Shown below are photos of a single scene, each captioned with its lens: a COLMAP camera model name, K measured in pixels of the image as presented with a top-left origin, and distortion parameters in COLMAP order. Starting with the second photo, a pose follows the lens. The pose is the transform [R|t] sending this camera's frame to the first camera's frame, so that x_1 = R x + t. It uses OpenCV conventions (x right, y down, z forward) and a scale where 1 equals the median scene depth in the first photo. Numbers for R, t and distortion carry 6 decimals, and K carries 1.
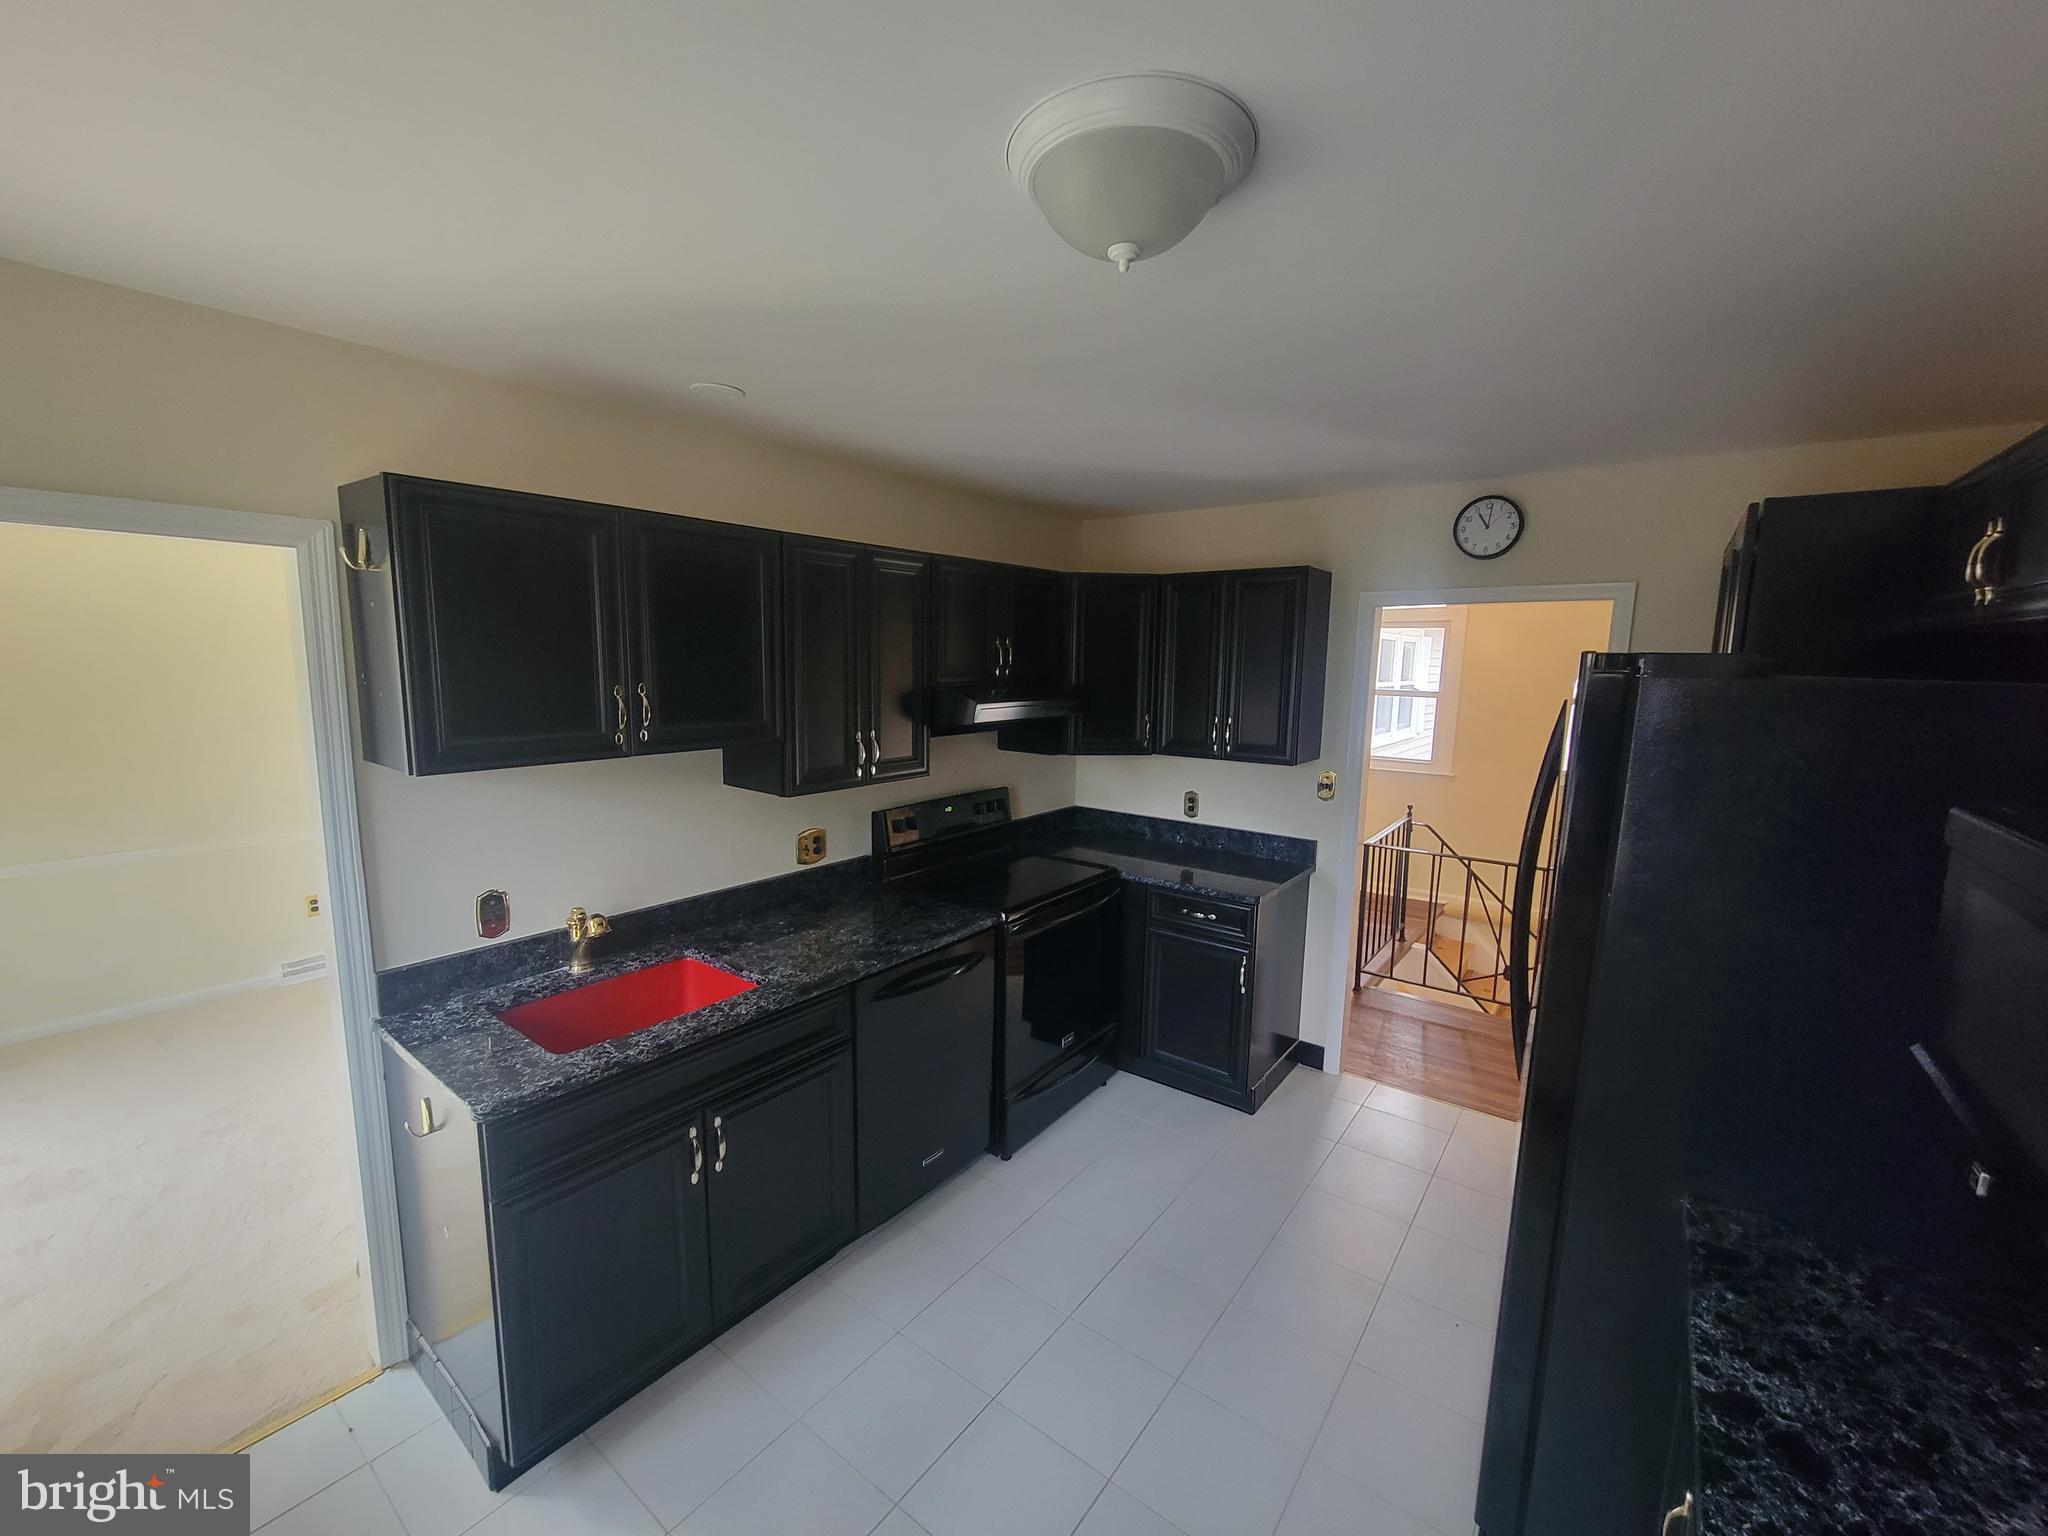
lens RADIAL K [[833.9, 0, 1020.2], [0, 833.9, 780.1], [0, 0, 1]] dist [0.003128, -0.003486]
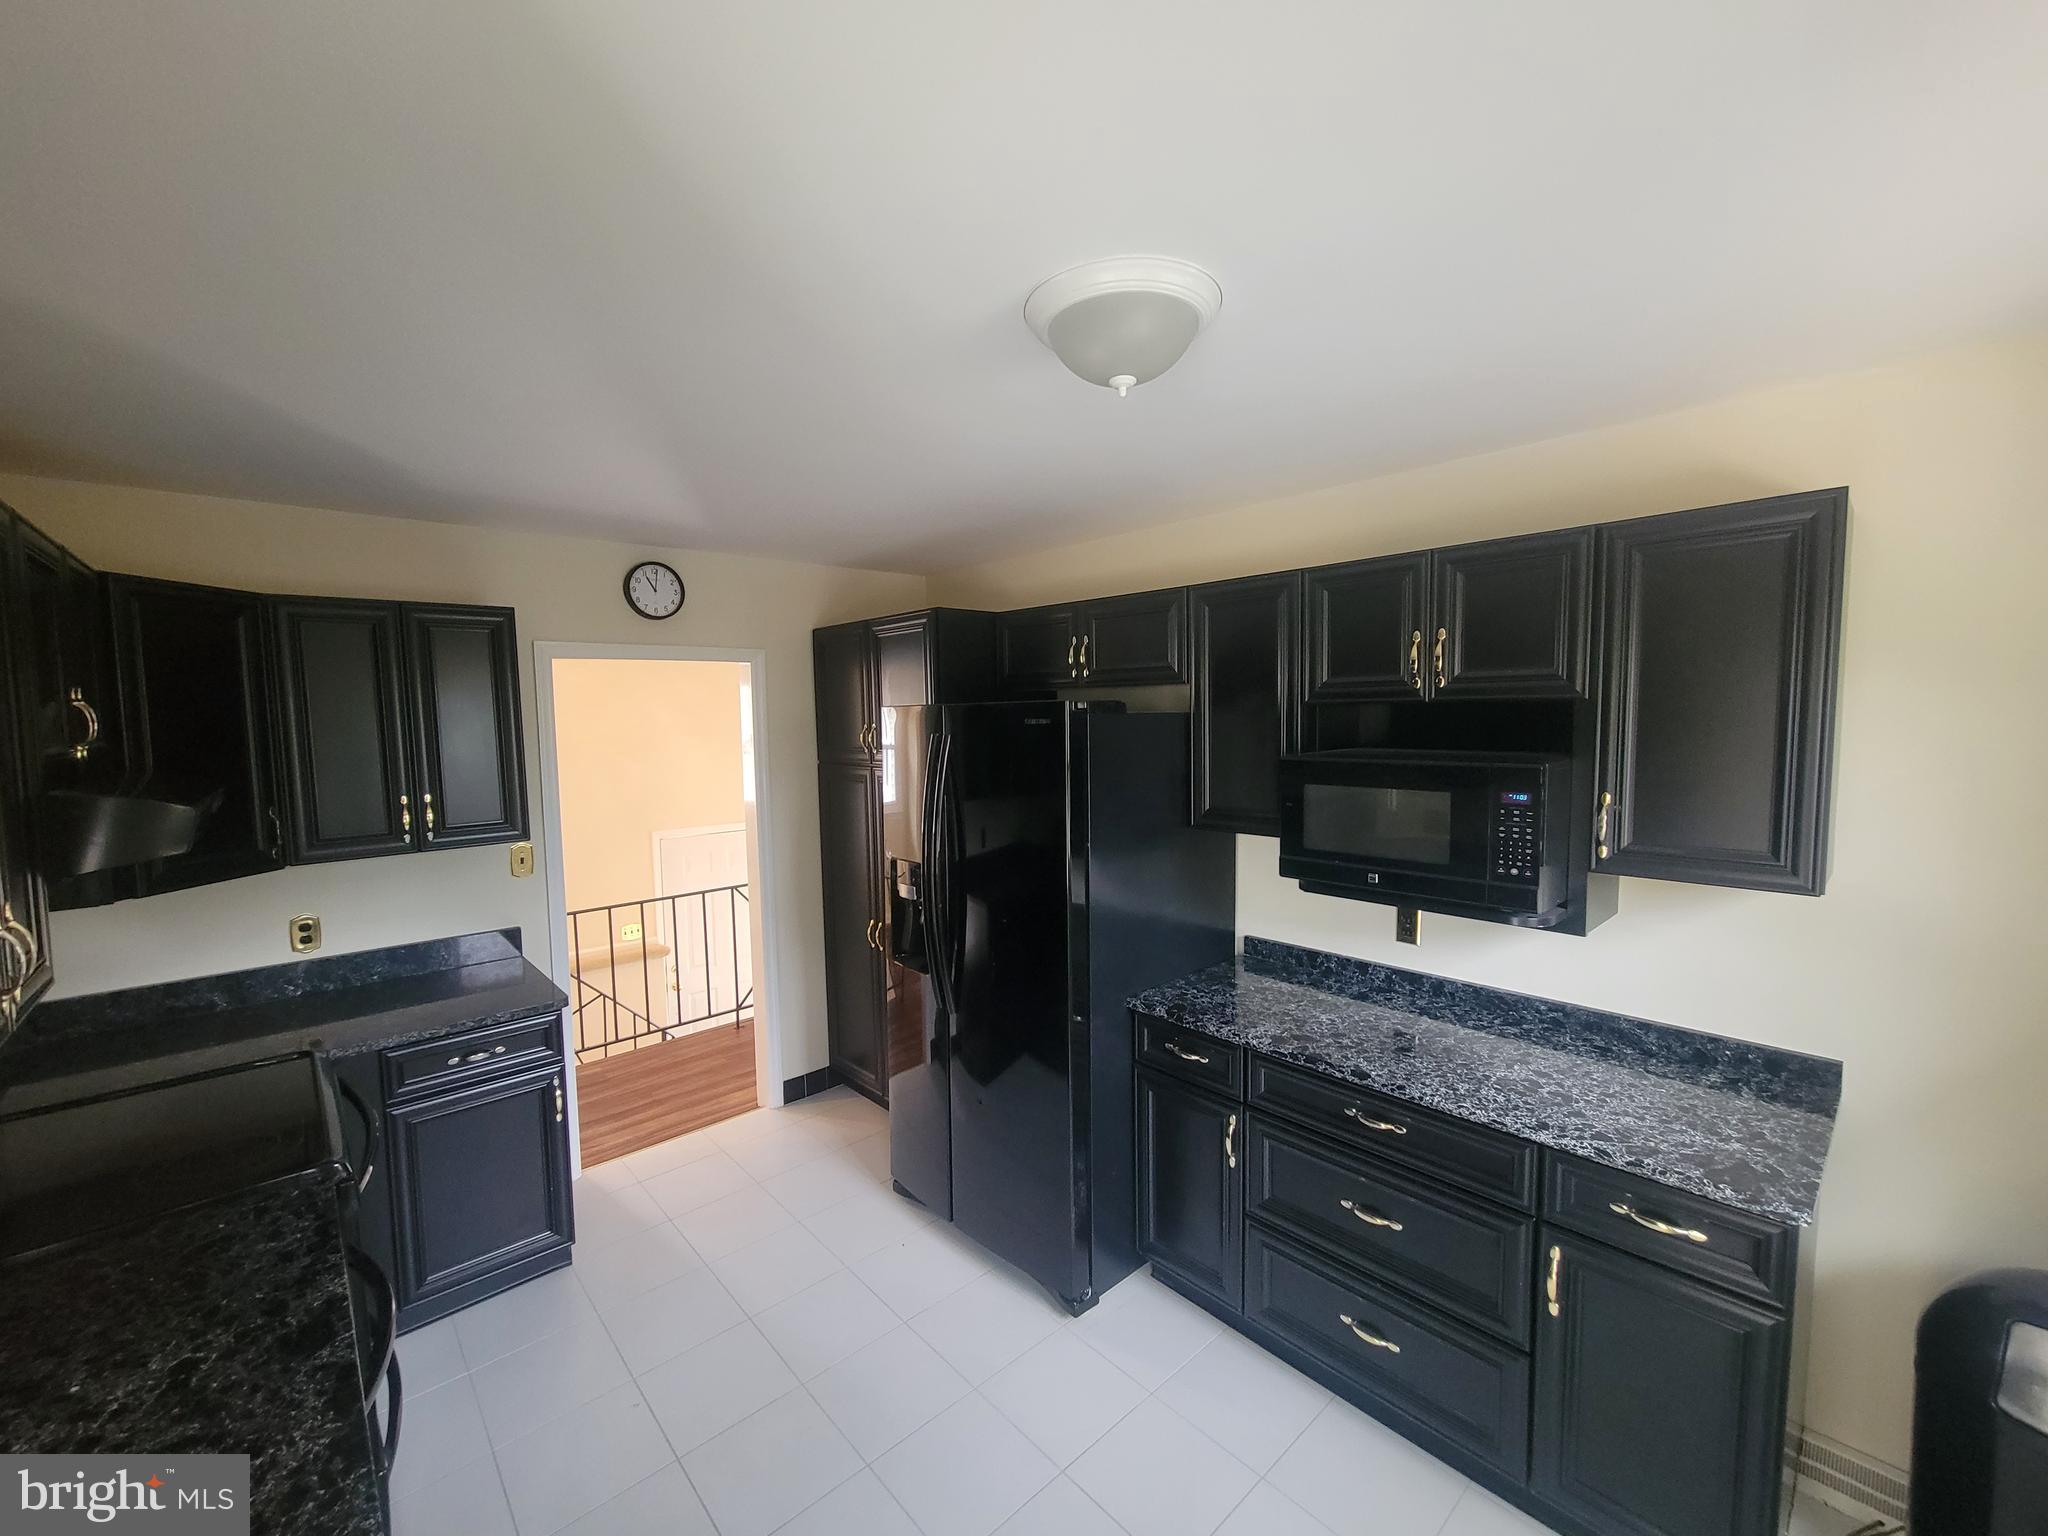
lens RADIAL K [[833.9, 0, 1020.2], [0, 833.9, 780.1], [0, 0, 1]] dist [0.003128, -0.003486]
pose [[0.183137, -0.099332, 0.978056, -0.436921], [0.162733, 0.984220, 0.069487, -0.059951], [-0.969525, 0.146436, 0.196412, 0.366793]]
